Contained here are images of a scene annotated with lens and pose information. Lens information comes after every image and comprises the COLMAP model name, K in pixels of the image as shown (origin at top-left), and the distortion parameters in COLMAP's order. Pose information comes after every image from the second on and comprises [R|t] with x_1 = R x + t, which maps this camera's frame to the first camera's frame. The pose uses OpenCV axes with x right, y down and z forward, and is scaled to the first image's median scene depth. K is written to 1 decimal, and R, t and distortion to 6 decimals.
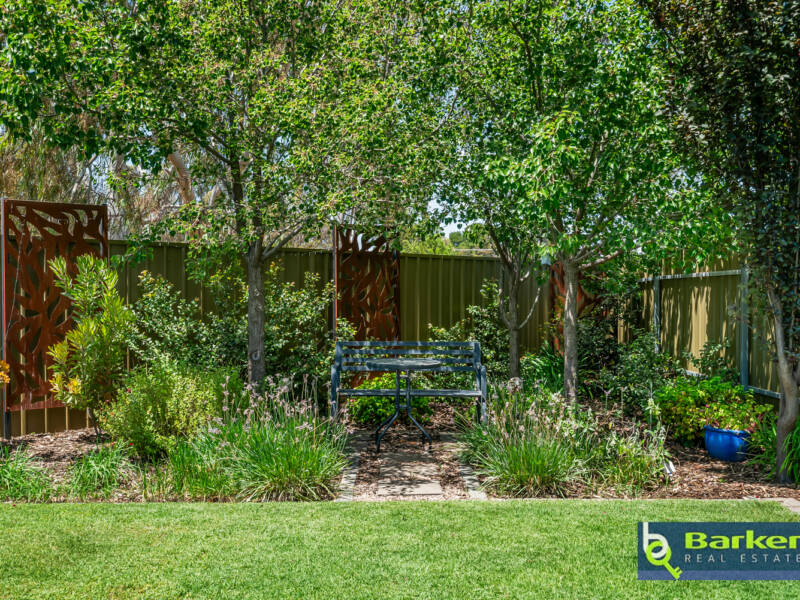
lens RADIAL K [[821.2, 0, 399.6], [0, 821.2, 298.9], [0, 0, 1]] dist [-0.013564, 0.000000]
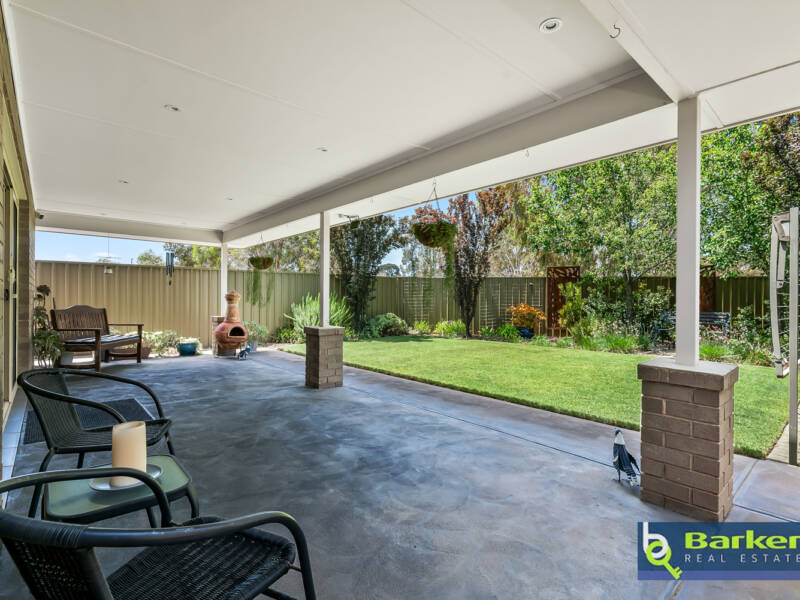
lens RADIAL K [[409.2, 0, 399.7], [0, 409.2, 300.0], [0, 0, 1]] dist [0.000707, -0.000183]
pose [[0.631988, 0.002850, -0.774973, 0.448963], [-0.001748, 0.999996, 0.002252, 0.013597], [0.774977, -0.000069, 0.631990, -0.553671]]
